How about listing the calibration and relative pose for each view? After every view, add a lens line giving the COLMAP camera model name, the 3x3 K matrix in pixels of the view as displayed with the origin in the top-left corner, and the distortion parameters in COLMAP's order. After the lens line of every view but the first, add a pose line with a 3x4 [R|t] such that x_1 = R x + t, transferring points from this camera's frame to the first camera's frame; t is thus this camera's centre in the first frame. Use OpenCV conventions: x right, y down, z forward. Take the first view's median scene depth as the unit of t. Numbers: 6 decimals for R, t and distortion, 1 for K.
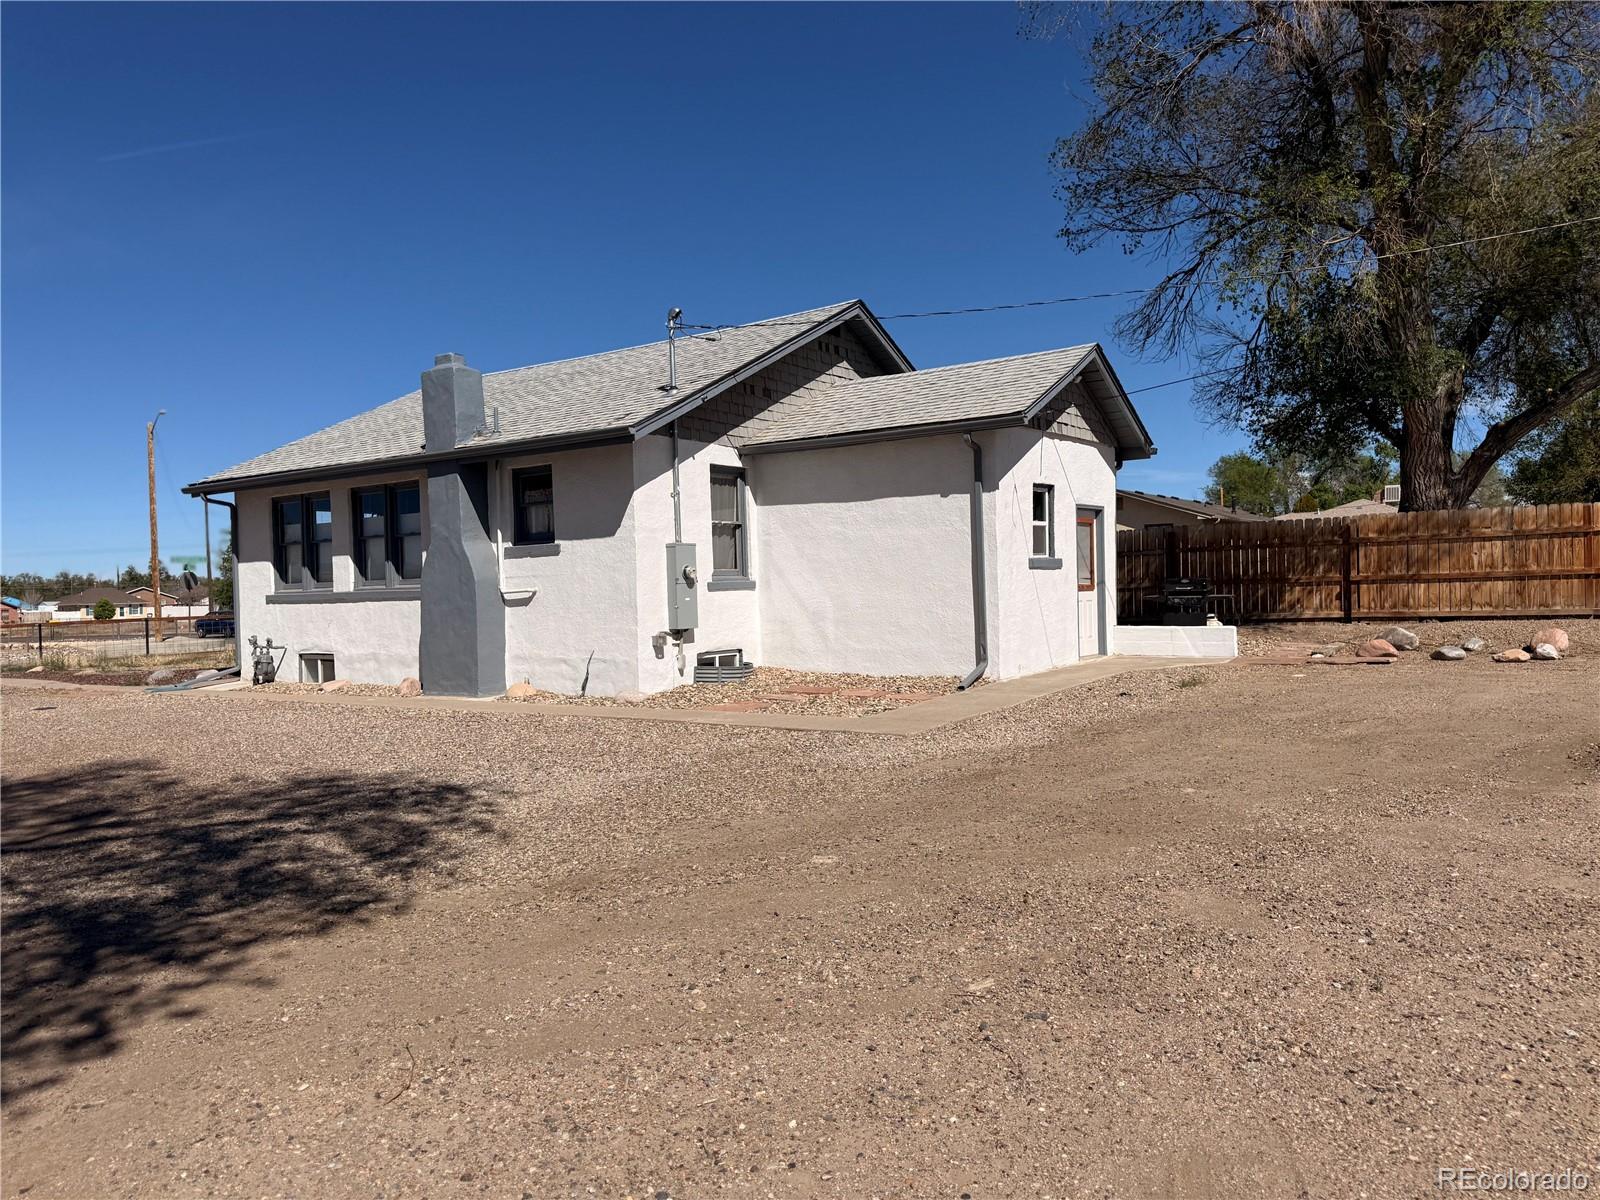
lens RADIAL K [[1123.6, 0, 807.4], [0, 1123.6, 610.5], [0, 0, 1]] dist [0.068472, -0.056512]
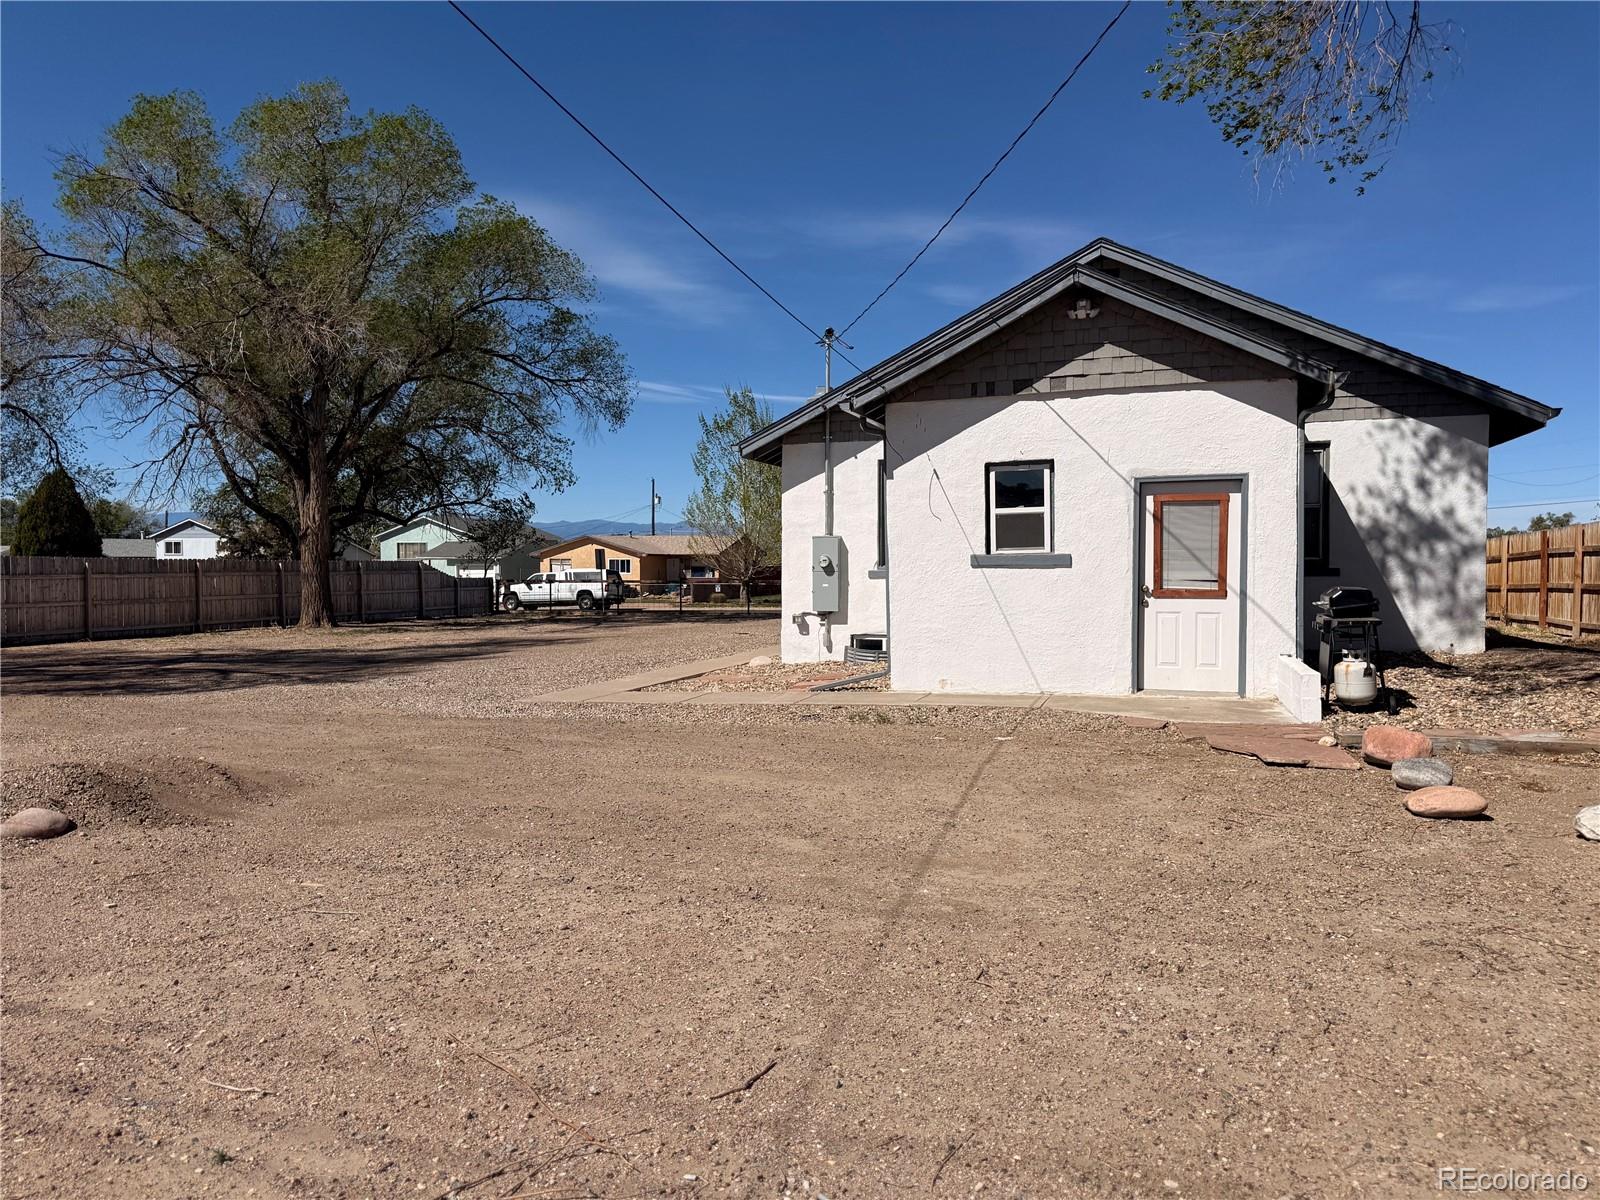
lens RADIAL K [[1123.6, 0, 783.6], [0, 1123.6, 614.5], [0, 0, 1]] dist [0.068472, -0.056512]
pose [[0.273539, 0.070489, -0.959275, 0.876213], [-0.023921, 0.997501, 0.066476, -0.049599], [0.961564, 0.004763, 0.274541, 0.583935]]
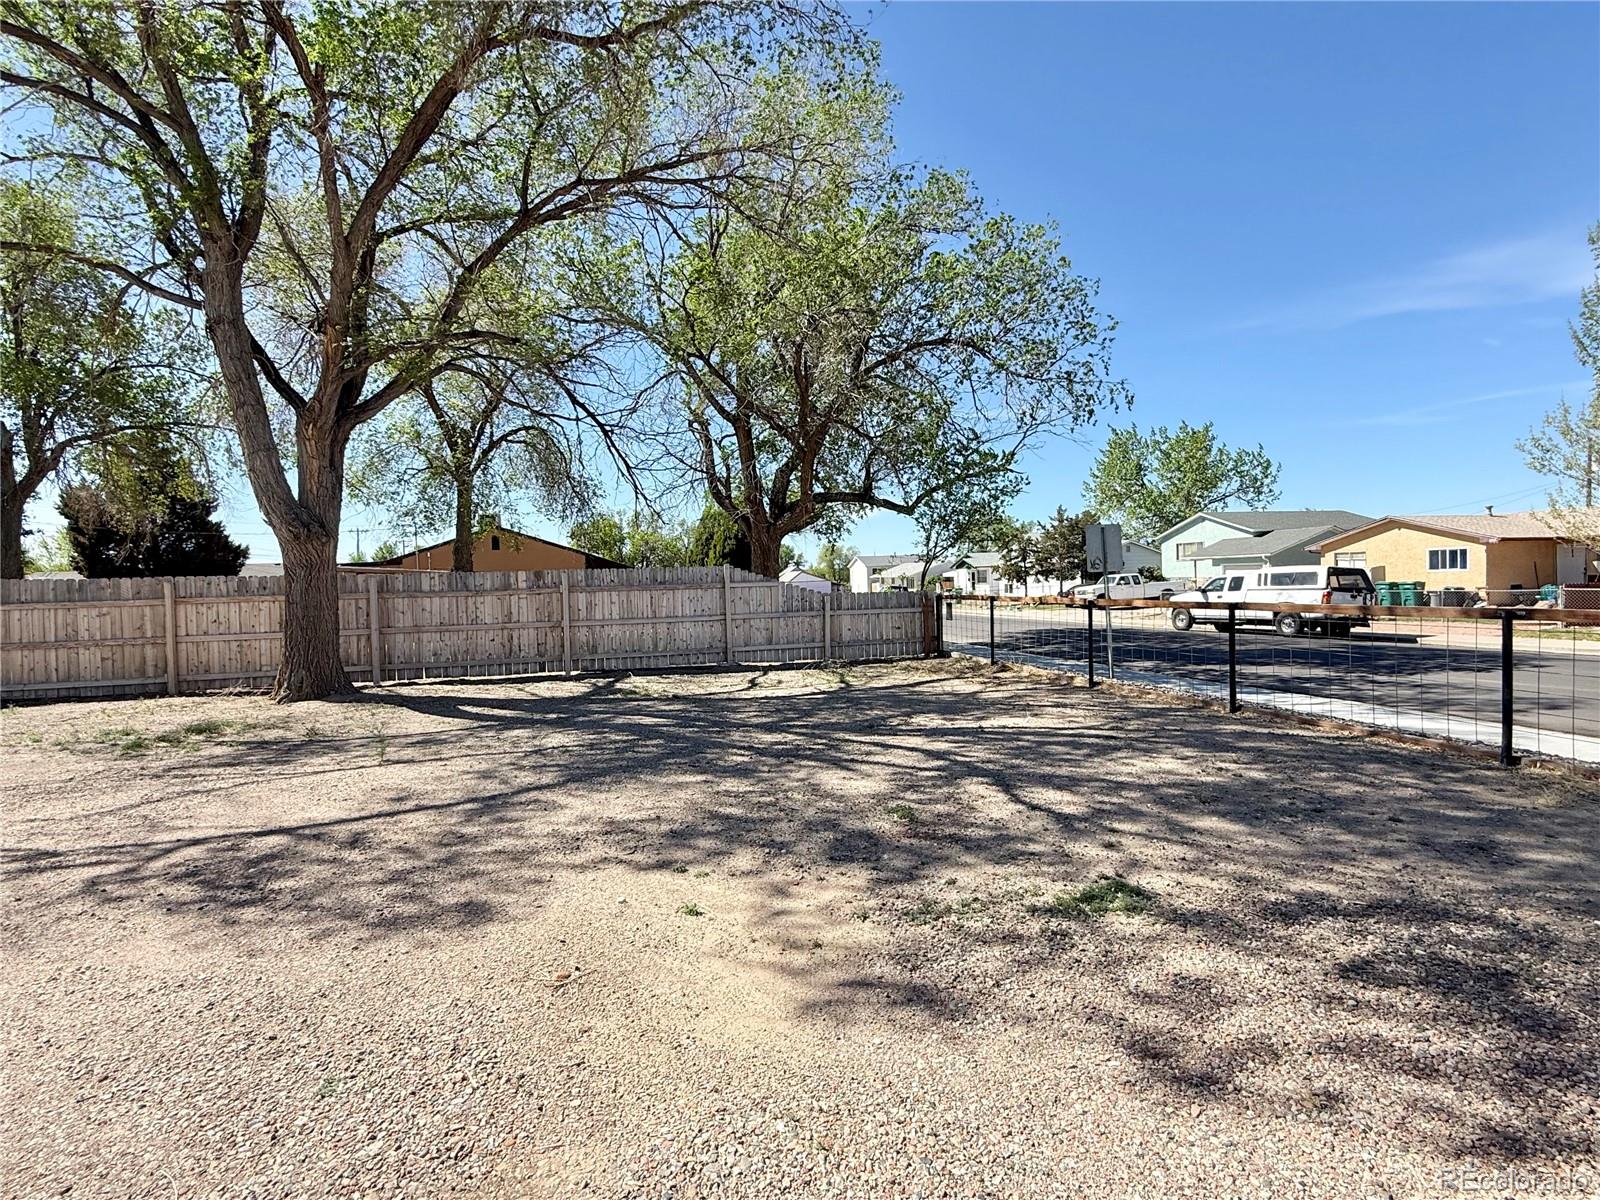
lens RADIAL K [[748.9, 0, 794.5], [0, 748.9, 601.9], [0, 0, 1]] dist [0.003258, 0.000777]
pose [[-0.651104, 0.068133, -0.755925, -1.068827], [0.031430, 0.997529, 0.062838, 0.005809], [0.758338, 0.017155, -0.651636, 1.176398]]
